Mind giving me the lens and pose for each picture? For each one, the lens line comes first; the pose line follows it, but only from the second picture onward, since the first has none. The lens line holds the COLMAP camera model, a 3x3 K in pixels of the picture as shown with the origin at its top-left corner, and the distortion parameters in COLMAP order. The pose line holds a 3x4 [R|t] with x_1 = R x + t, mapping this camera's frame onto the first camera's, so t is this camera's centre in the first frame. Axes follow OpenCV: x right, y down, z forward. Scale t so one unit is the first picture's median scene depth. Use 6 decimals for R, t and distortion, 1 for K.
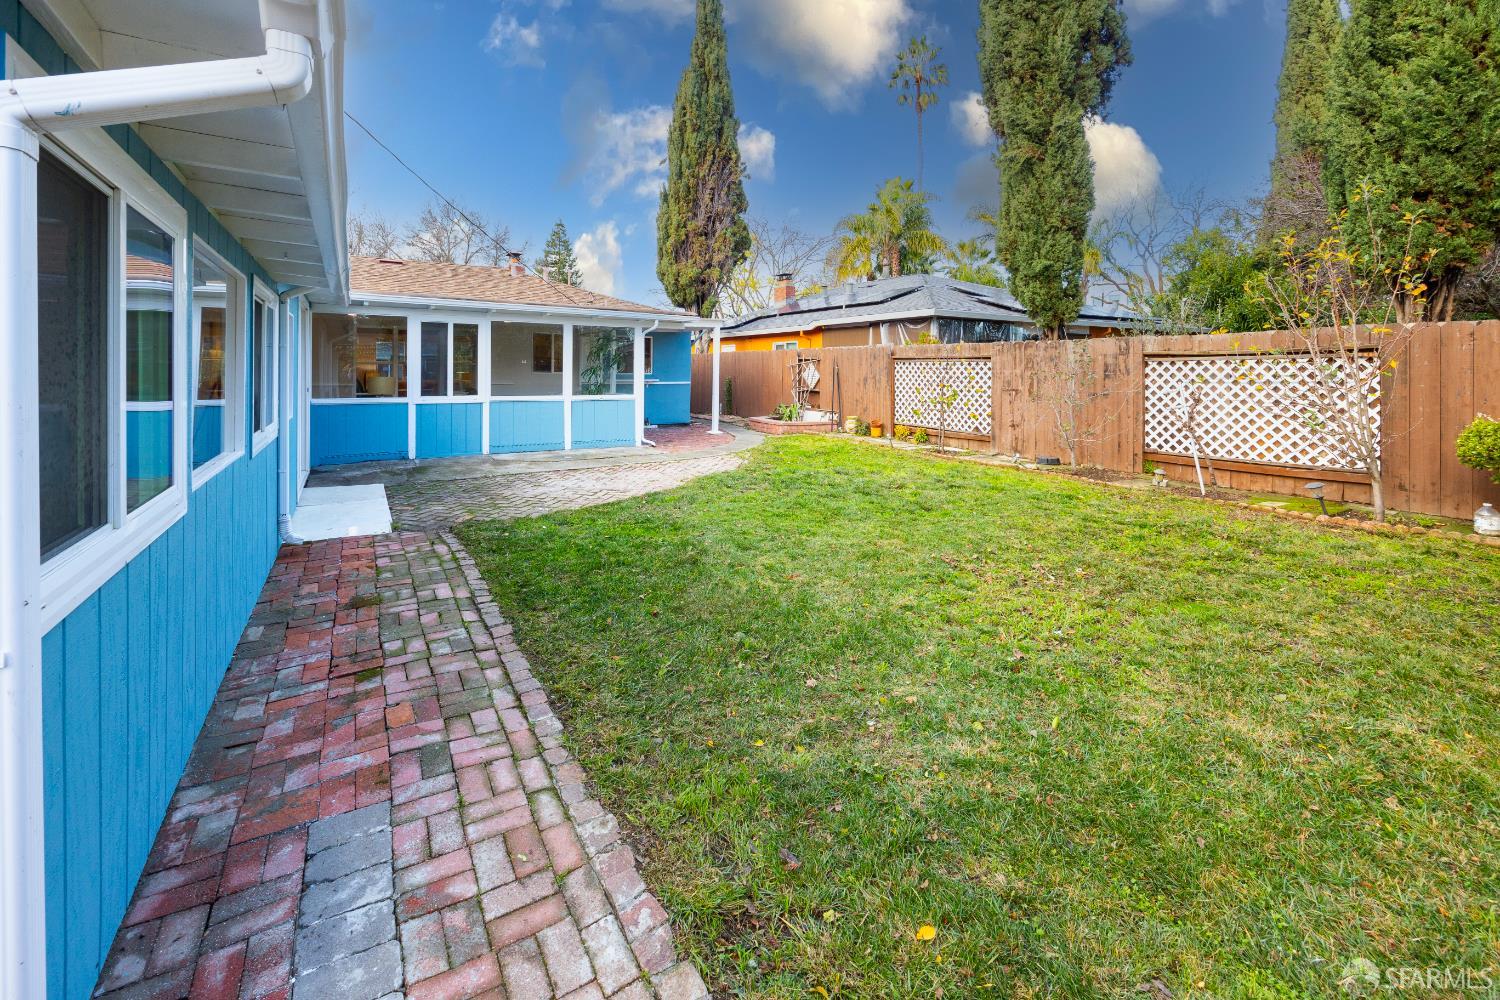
lens RADIAL K [[618.3, 0, 750.6], [0, 618.3, 375.3], [0, 0, 1]] dist [0.000272, 0.000034]
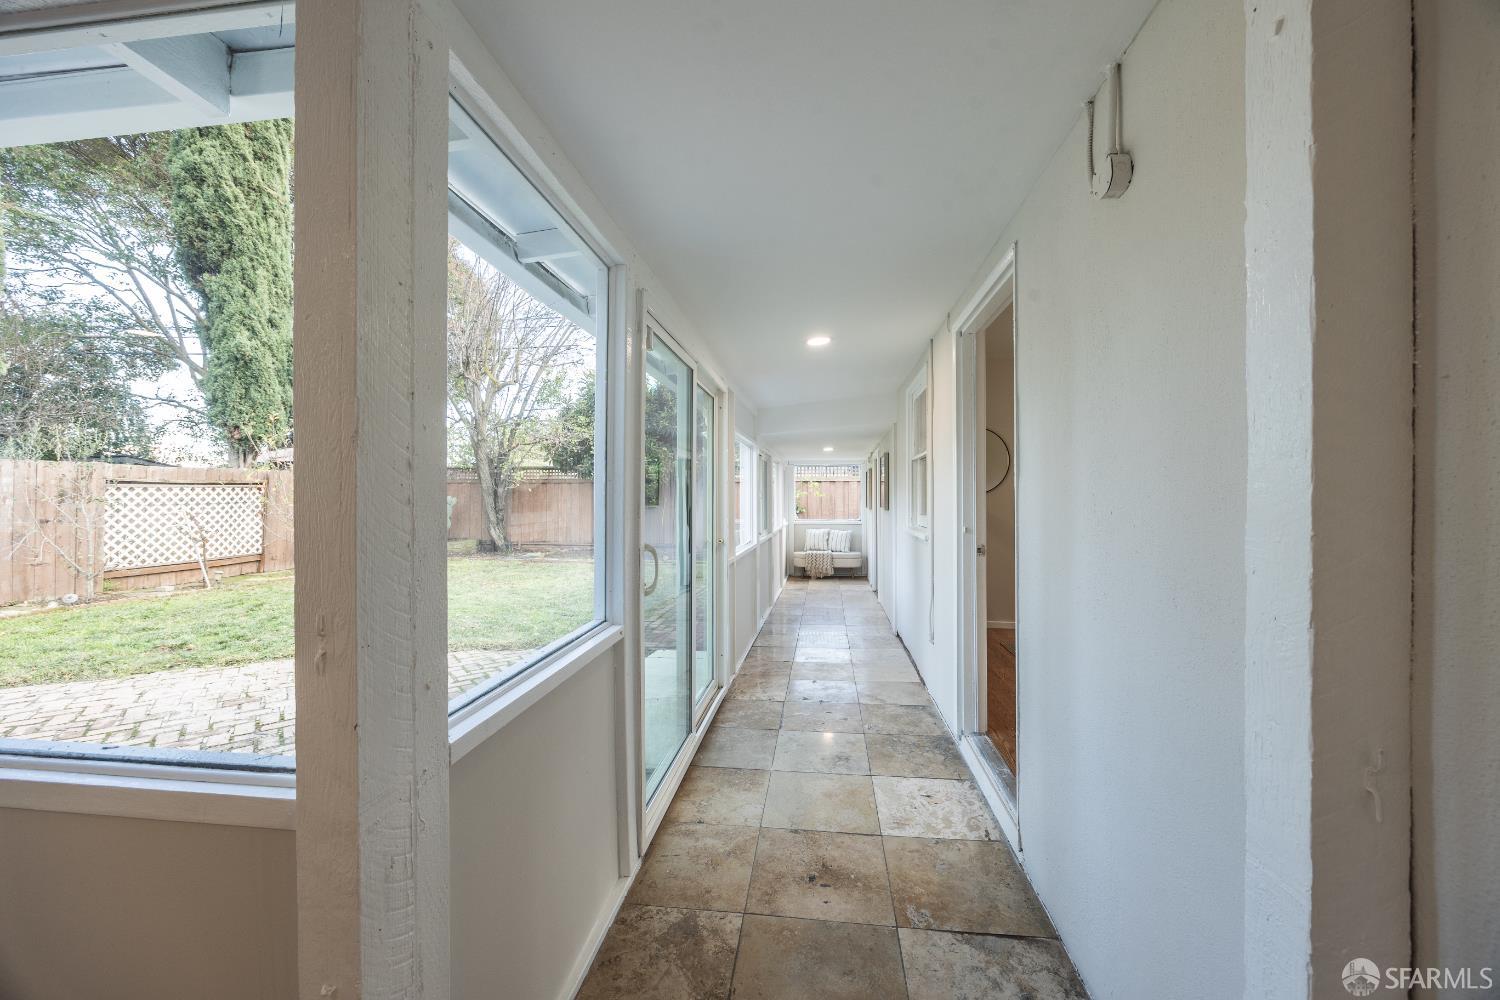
lens RADIAL K [[567.6, 0, 754.0], [0, 567.6, 495.8], [0, 0, 1]] dist [-0.000793, -0.000052]
pose [[-0.769533, -0.002836, 0.638601, -0.852721], [0.001095, 0.999983, 0.005760, -0.011344], [-0.638606, 0.005132, -0.769517, 1.038243]]
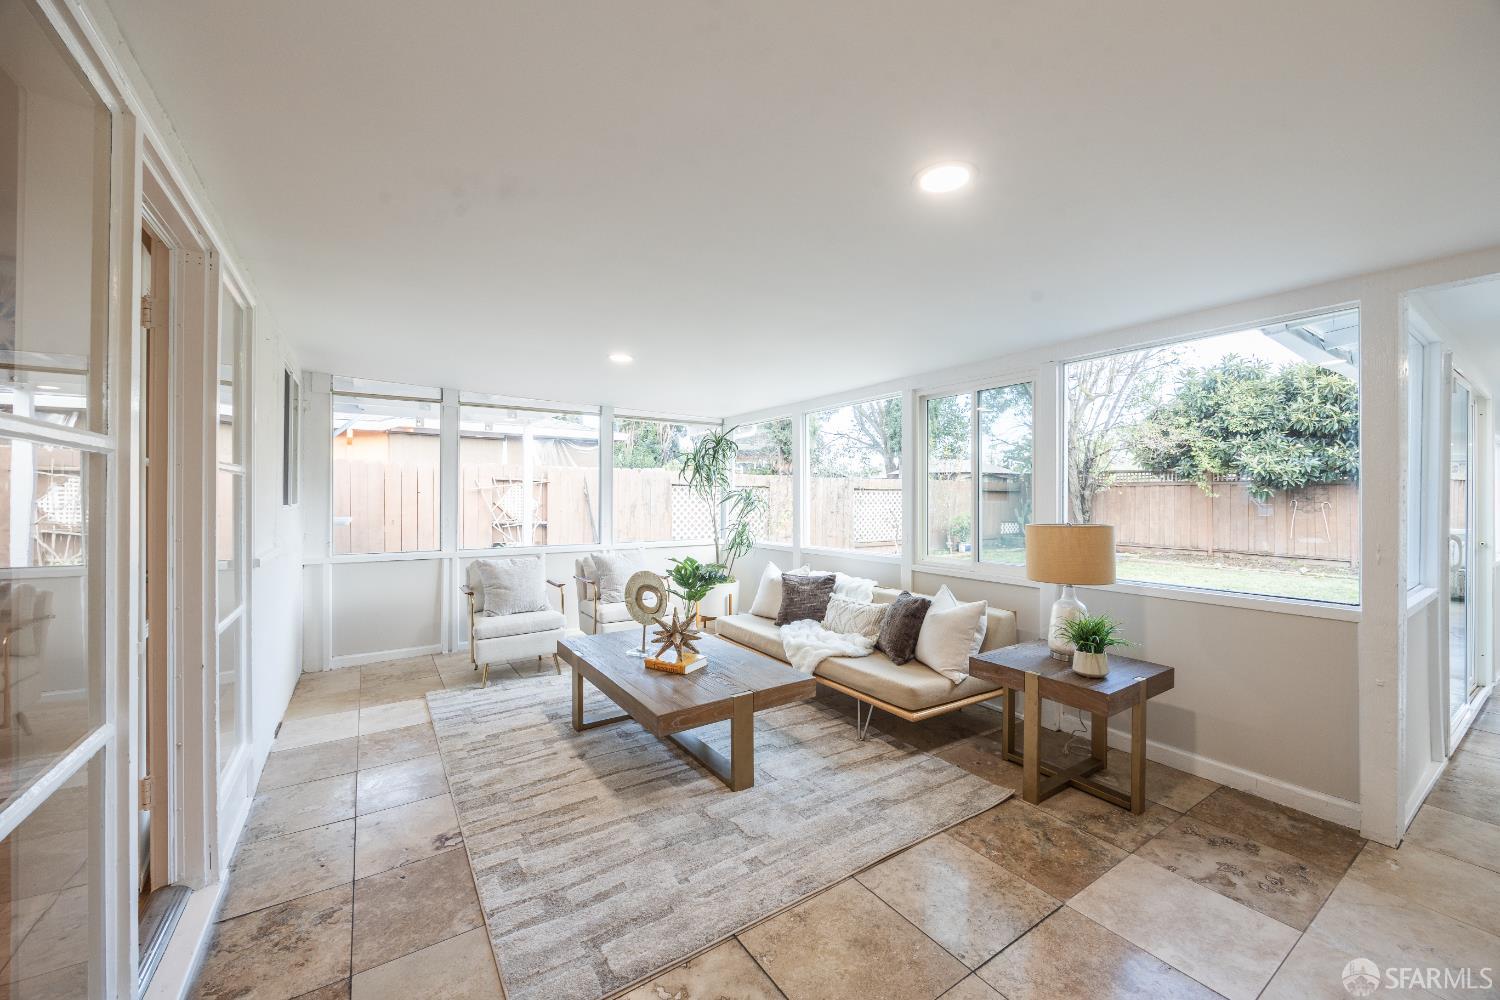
lens RADIAL K [[567.6, 0, 754.0], [0, 567.6, 495.8], [0, 0, 1]] dist [-0.000793, -0.000052]
pose [[-0.017051, -0.000217, 0.999855, -1.017019], [0.001216, 0.999999, 0.000238, -0.013049], [-0.999854, 0.001220, -0.017051, 1.347858]]
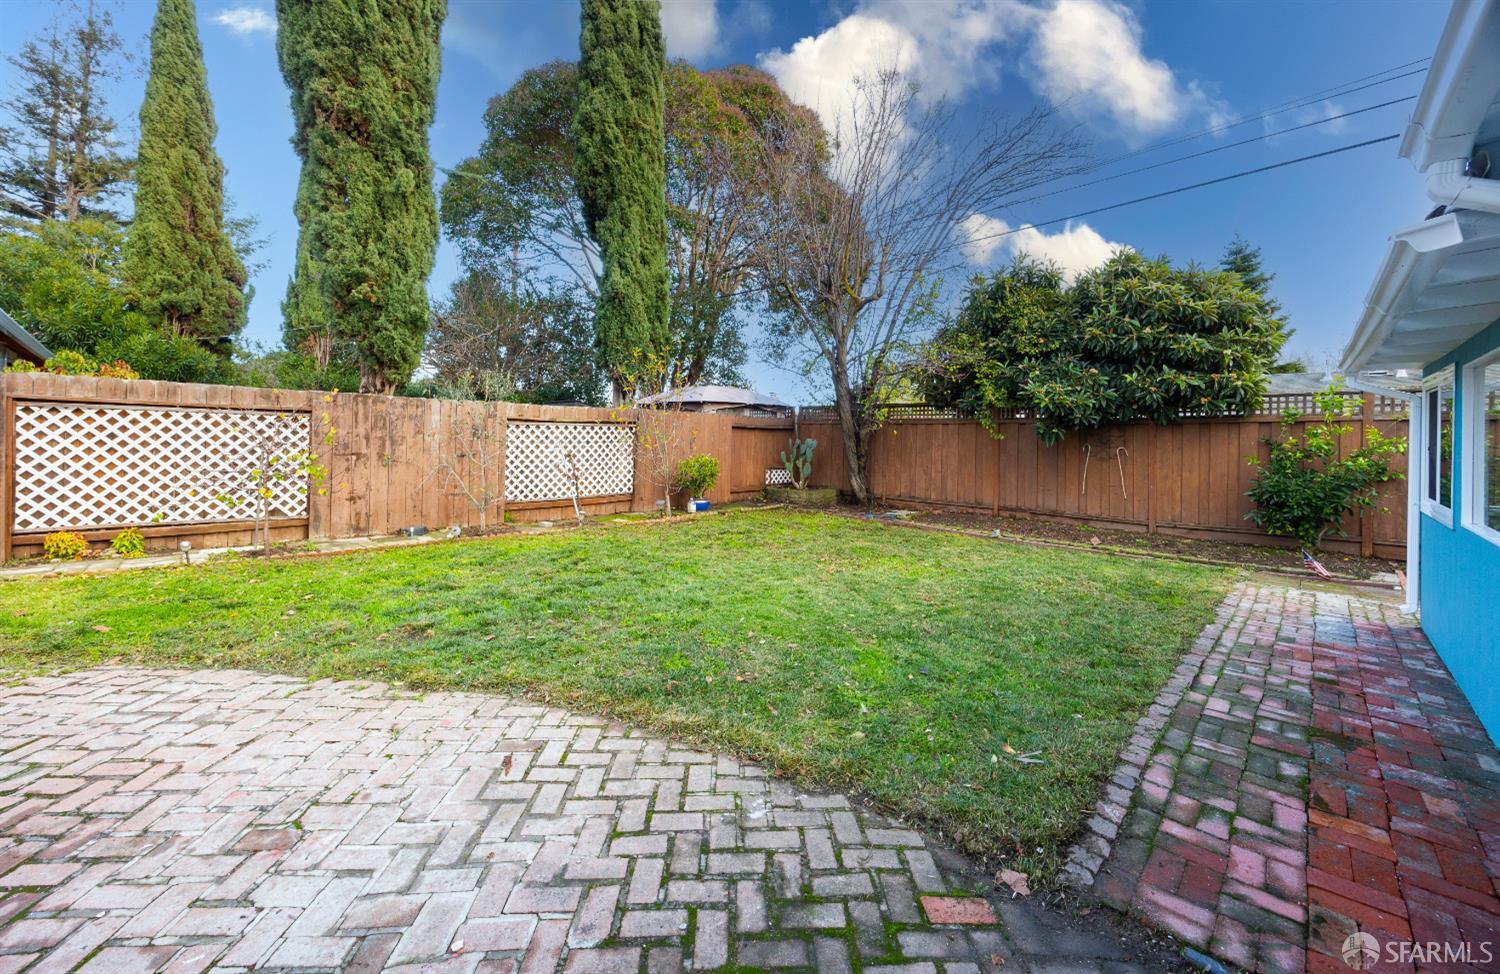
lens RADIAL K [[572.4, 0, 750.7], [0, 572.4, 435.1], [0, 0, 1]] dist [0.000353, 0.000058]
pose [[-0.229357, -0.004091, 0.973334, -0.495316], [-0.013189, 0.999912, 0.001095, -0.009766], [-0.973253, -0.012586, -0.229391, 0.804712]]
